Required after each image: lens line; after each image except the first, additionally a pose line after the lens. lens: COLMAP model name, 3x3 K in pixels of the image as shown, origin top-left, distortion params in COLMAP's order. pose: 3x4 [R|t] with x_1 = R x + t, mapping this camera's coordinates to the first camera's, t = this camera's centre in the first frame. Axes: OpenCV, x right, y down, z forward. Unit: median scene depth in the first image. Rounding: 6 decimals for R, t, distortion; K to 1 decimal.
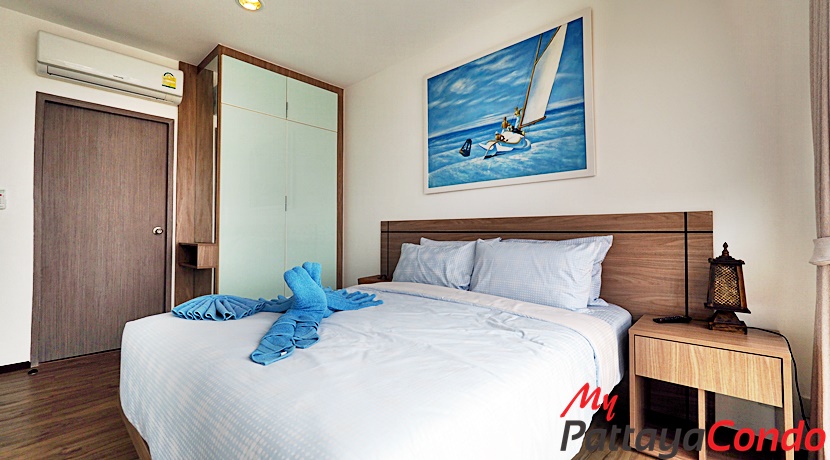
lens RADIAL K [[345.0, 0, 406.4], [0, 345.0, 226.0], [0, 0, 1]] dist [-0.019920, -0.000228]
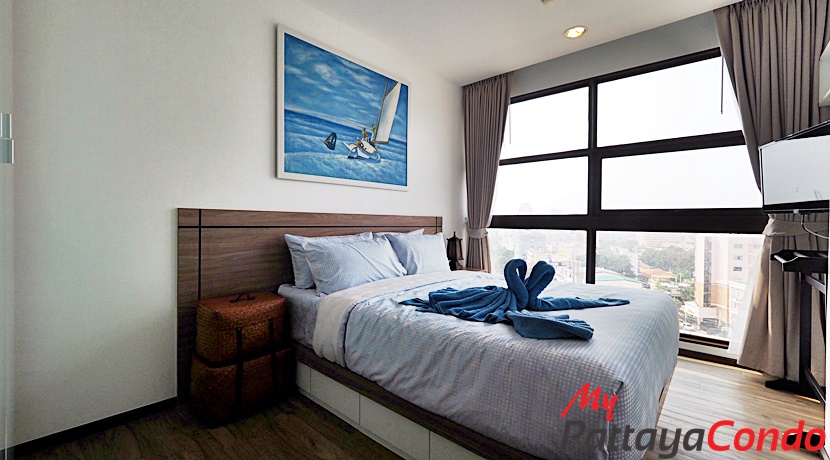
lens RADIAL K [[345.0, 0, 406.4], [0, 345.0, 226.0], [0, 0, 1]] dist [-0.019920, -0.000228]
pose [[-0.021999, 0.002171, 0.999756, -0.840661], [-0.020041, 0.999796, -0.002612, 0.012343], [-0.999557, -0.020094, -0.021951, 0.847253]]
